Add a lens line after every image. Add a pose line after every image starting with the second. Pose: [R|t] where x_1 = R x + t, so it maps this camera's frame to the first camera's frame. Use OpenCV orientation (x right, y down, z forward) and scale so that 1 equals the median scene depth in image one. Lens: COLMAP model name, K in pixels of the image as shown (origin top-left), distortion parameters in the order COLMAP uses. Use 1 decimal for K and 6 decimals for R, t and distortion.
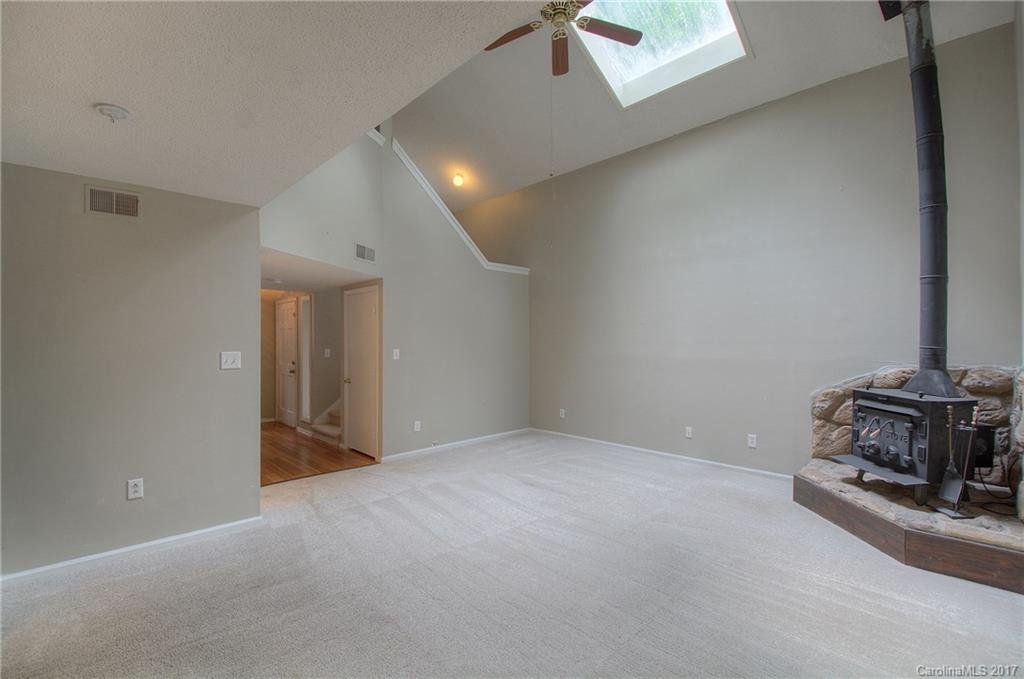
lens RADIAL K [[449.0, 0, 509.5], [0, 449.0, 342.2], [0, 0, 1]] dist [0.001634, -0.017039]
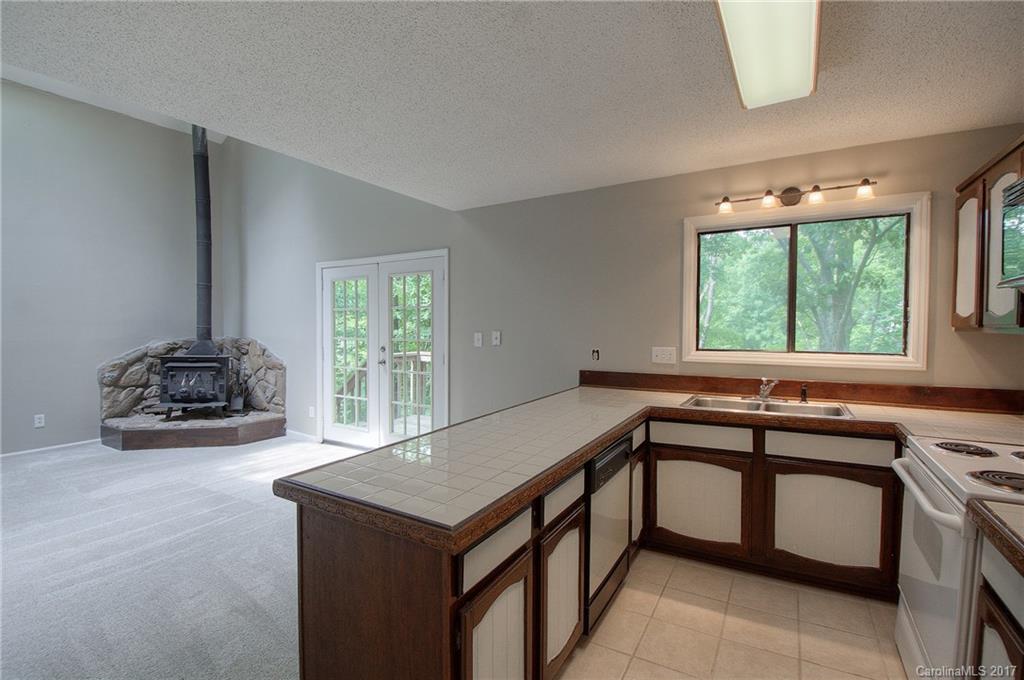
lens RADIAL K [[460.7, 0, 508.0], [0, 460.7, 339.4], [0, 0, 1]] dist [0.003331, -0.018150]
pose [[-0.251852, -0.030492, 0.967285, -0.797186], [-0.003441, 0.999525, 0.030613, 0.002204], [-0.967760, 0.004382, -0.251838, 0.265420]]
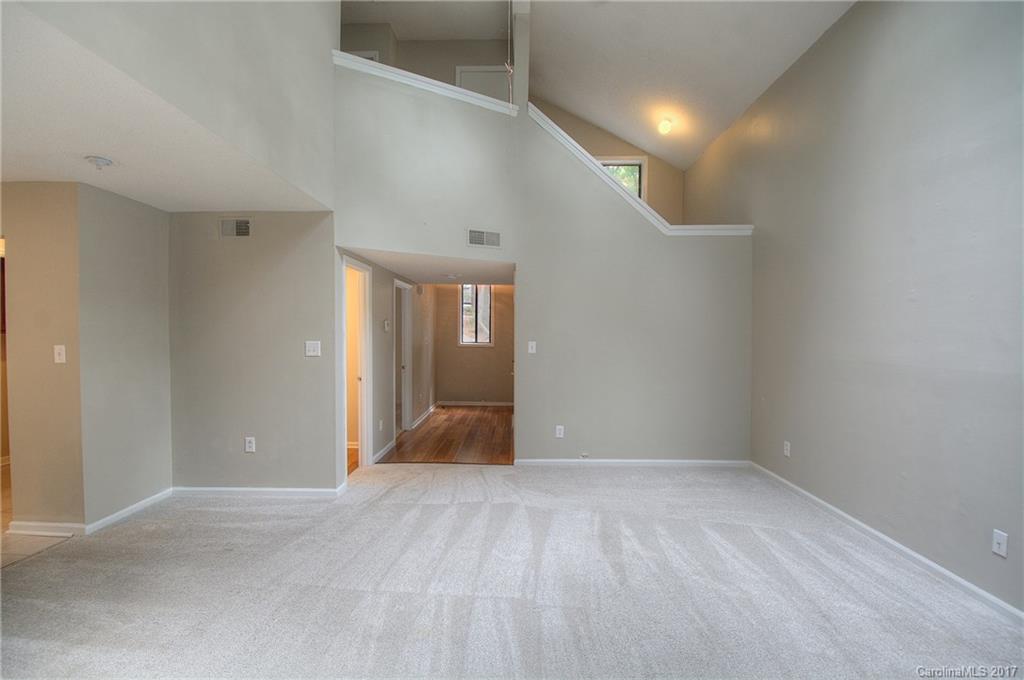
lens RADIAL K [[446.9, 0, 512.0], [0, 446.9, 340.0], [0, 0, 1]] dist [0.012773, -0.016854]
pose [[0.699268, 0.014646, -0.714710, 0.456282], [-0.004482, 0.999860, 0.016103, -0.001971], [0.714846, -0.008057, 0.699235, 0.454178]]
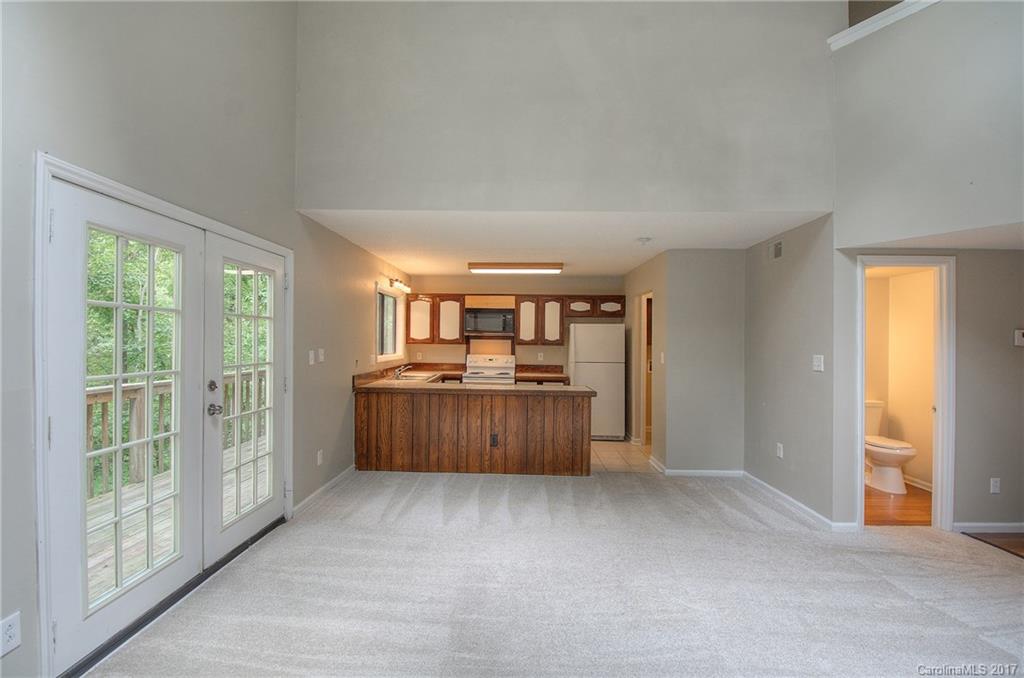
lens RADIAL K [[456.5, 0, 502.0], [0, 456.5, 341.3], [0, 0, 1]] dist [-0.000929, -0.013298]
pose [[-0.726263, -0.007248, -0.687378, 0.561278], [-0.009267, 0.999957, -0.000753, -0.003546], [0.687354, 0.005823, -0.726299, 1.034041]]
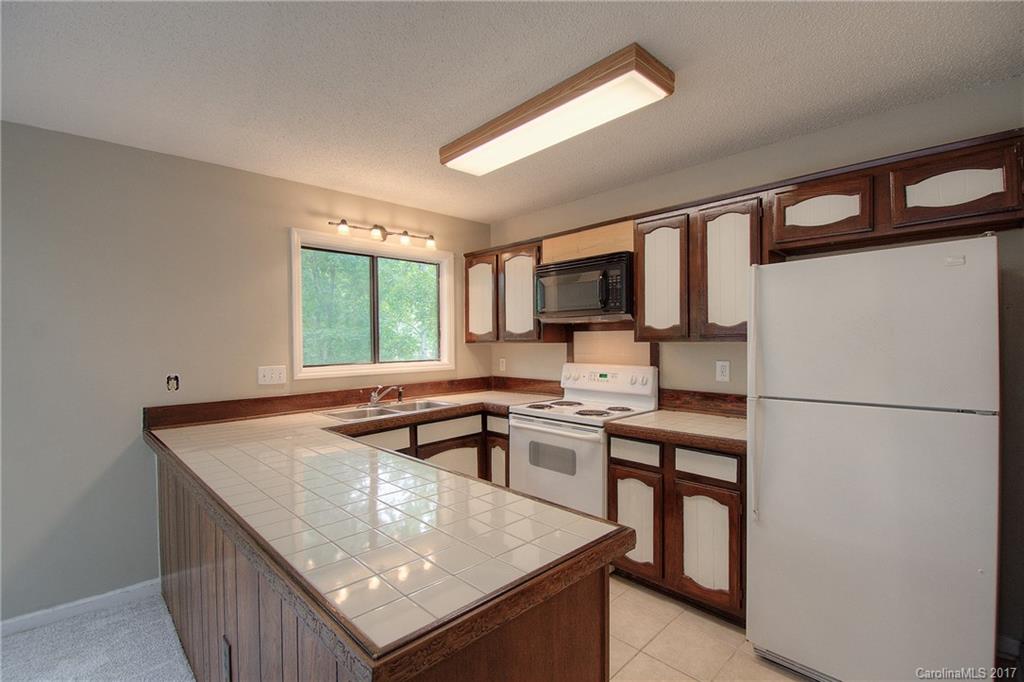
lens RADIAL K [[456.2, 0, 519.3], [0, 456.2, 346.3], [0, 0, 1]] dist [0.000928, -0.017391]
pose [[-0.999896, 0.011997, -0.008051, -0.466666], [0.011928, 0.999892, 0.008643, 0.007535], [0.008154, 0.008546, -0.999930, 0.512049]]
